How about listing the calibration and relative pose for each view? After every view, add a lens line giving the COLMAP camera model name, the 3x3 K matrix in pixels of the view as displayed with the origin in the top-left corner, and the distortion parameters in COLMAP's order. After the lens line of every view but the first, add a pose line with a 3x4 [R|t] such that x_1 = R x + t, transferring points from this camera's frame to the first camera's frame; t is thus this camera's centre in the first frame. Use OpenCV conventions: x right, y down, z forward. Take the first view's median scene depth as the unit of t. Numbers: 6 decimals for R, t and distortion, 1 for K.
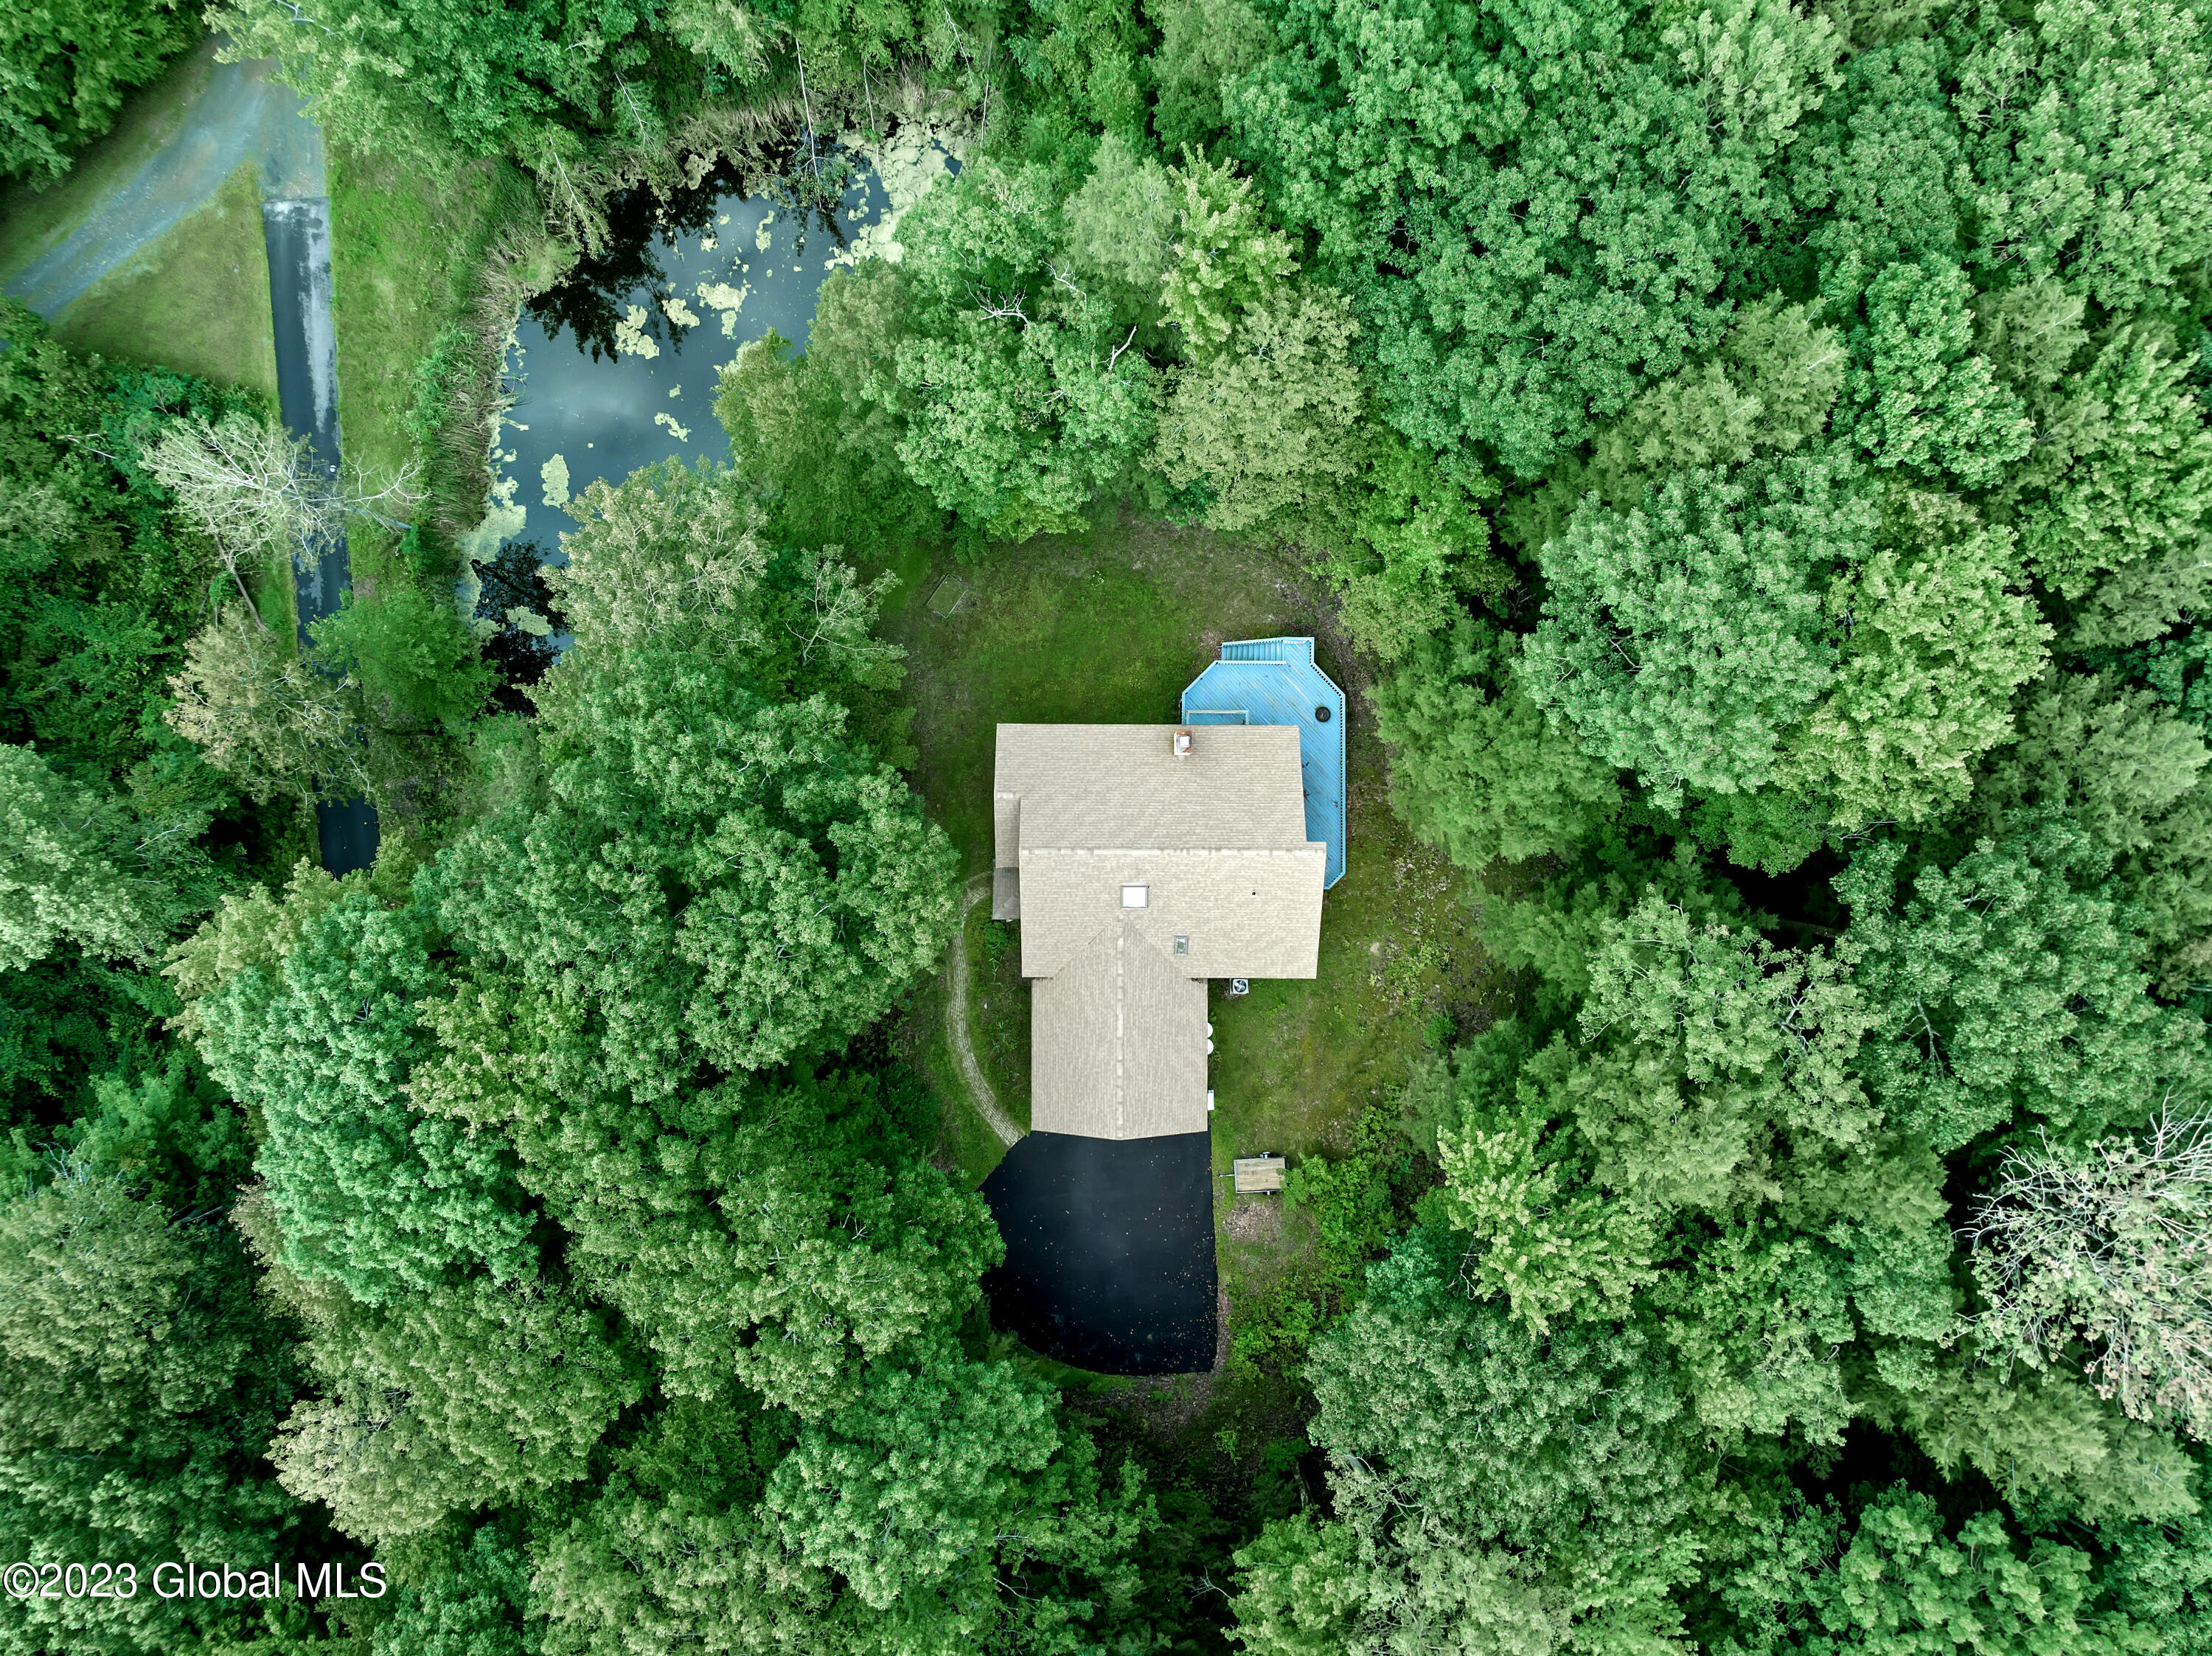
lens RADIAL K [[1562.7, 0, 1102.4], [0, 1562.7, 831.3], [0, 0, 1]] dist [-0.039123, 0.009558]
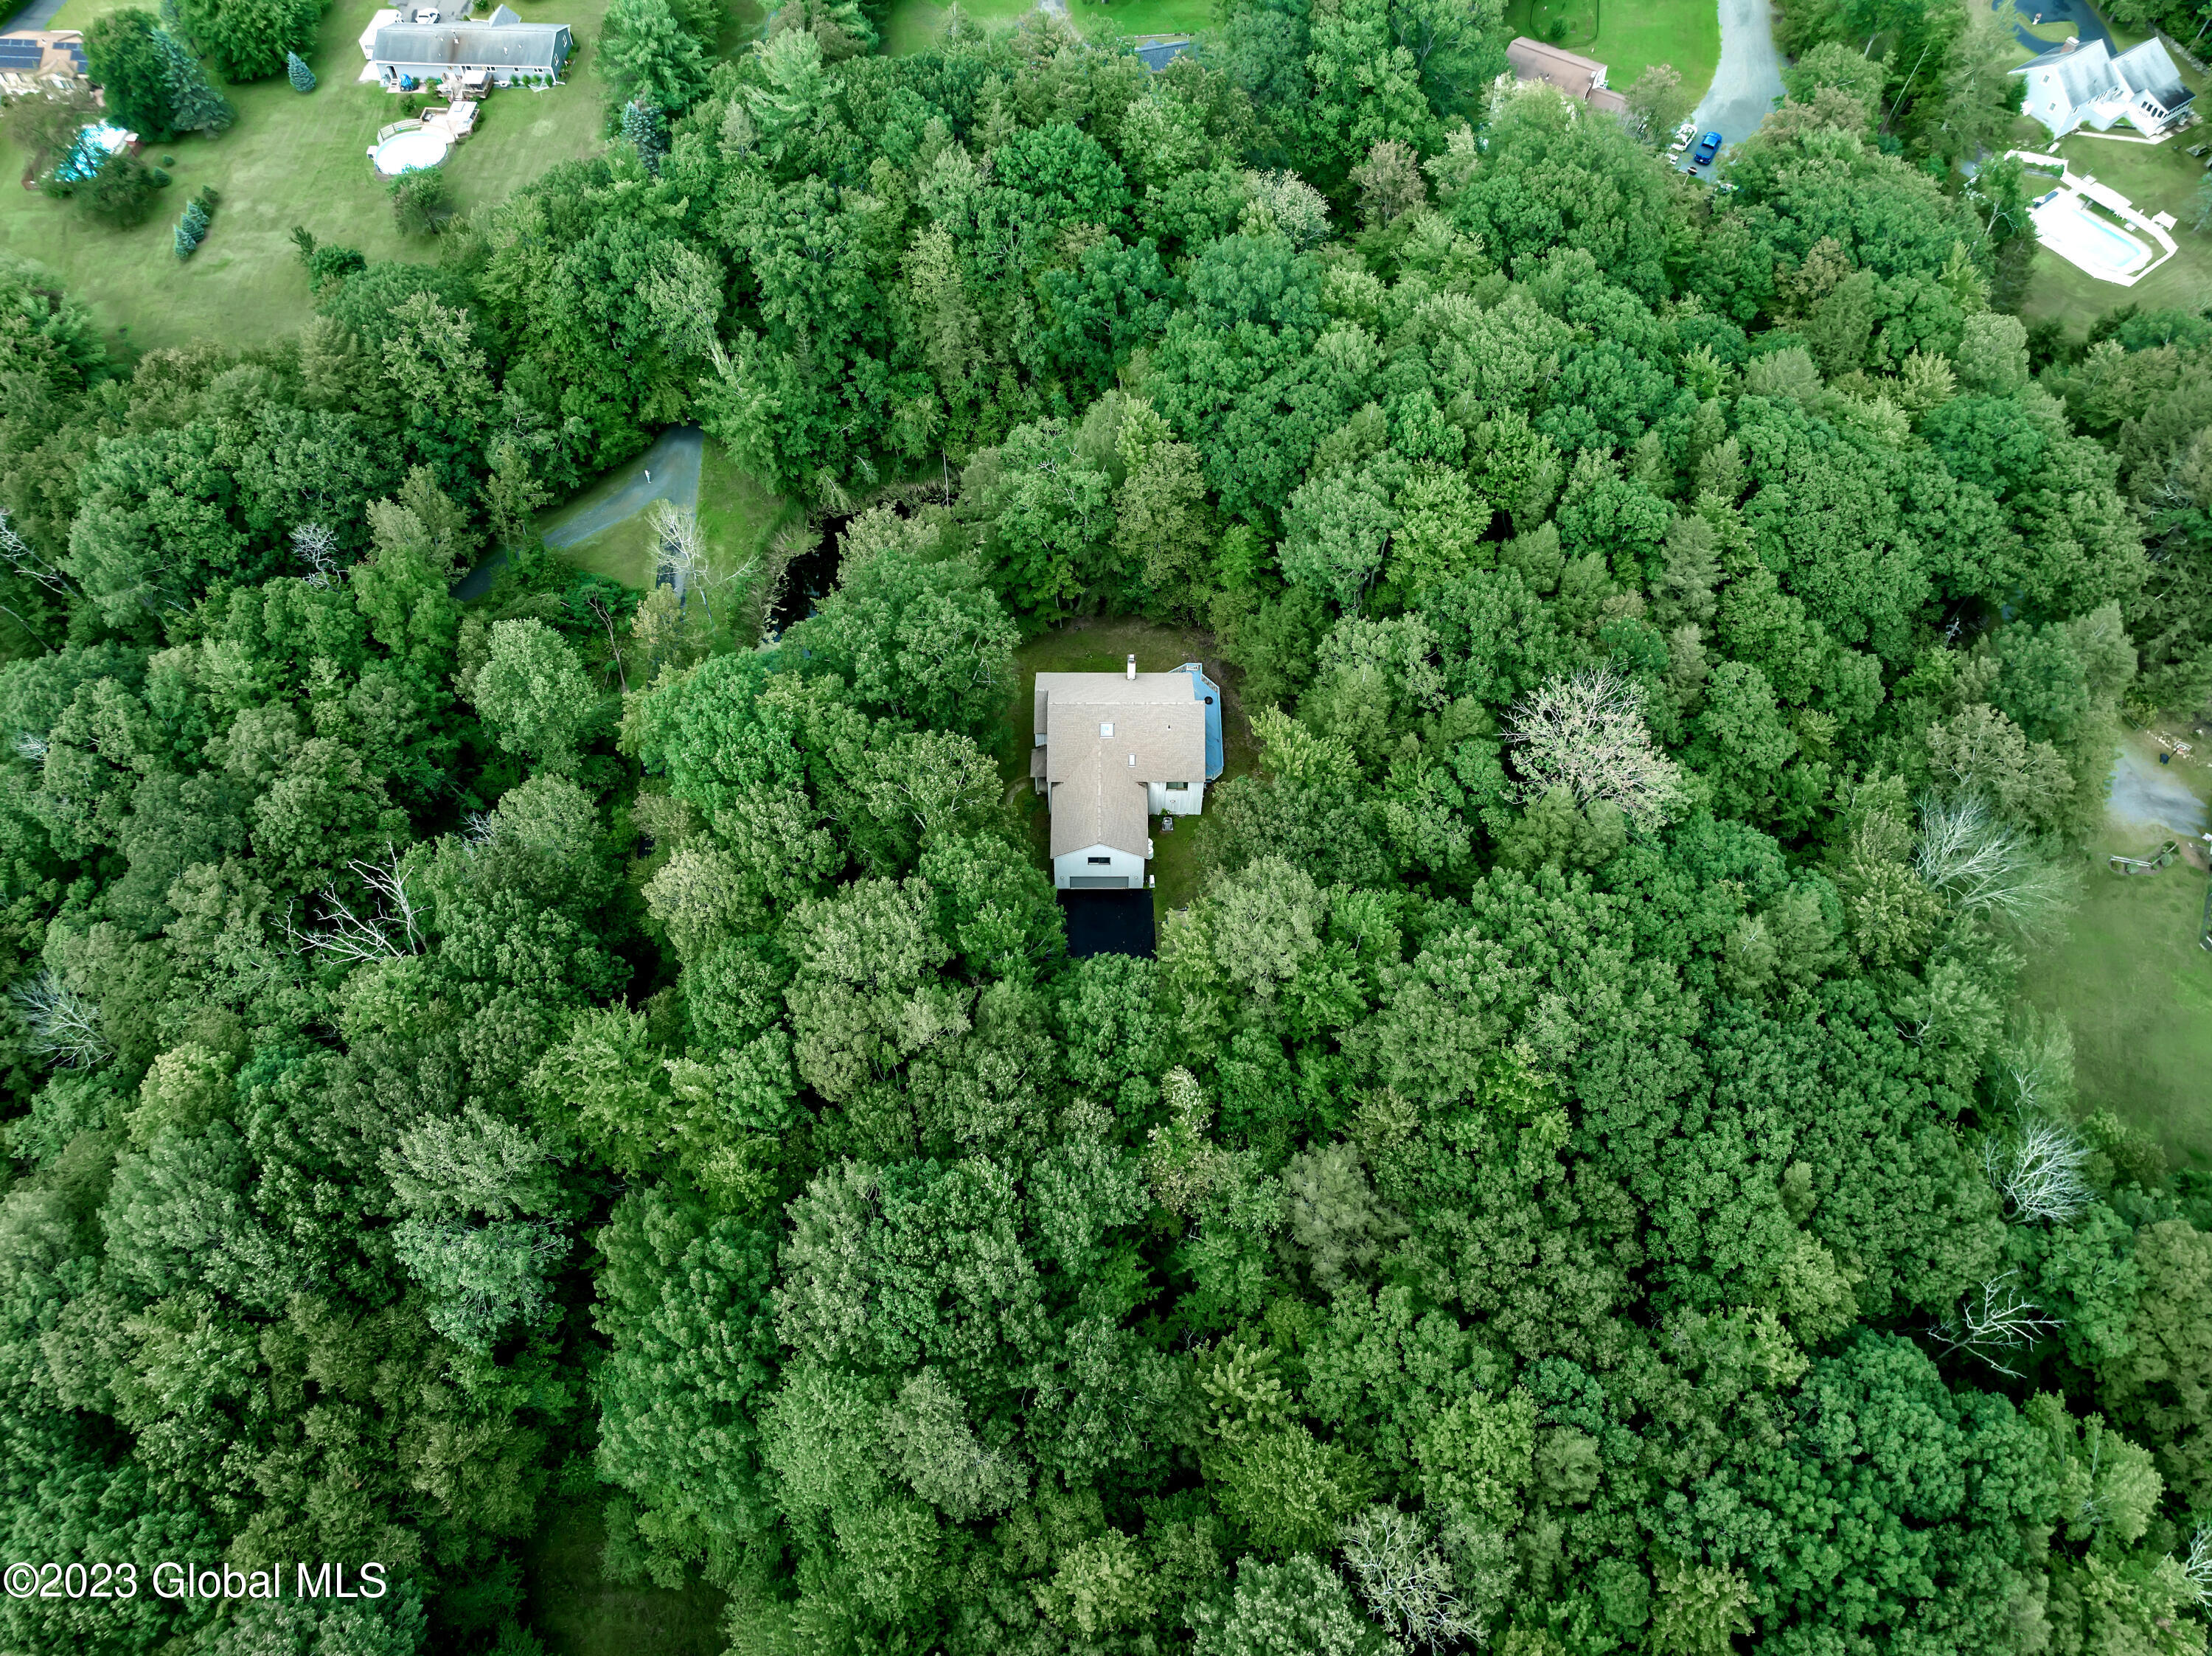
lens RADIAL K [[1562.7, 0, 1101.7], [0, 1562.7, 829.4], [0, 0, 1]] dist [-0.039123, 0.009558]
pose [[0.999948, 0.004910, -0.008905, 0.037851], [-0.008994, 0.835720, -0.549082, 1.454599], [0.004746, 0.549134, 0.835721, -0.662328]]
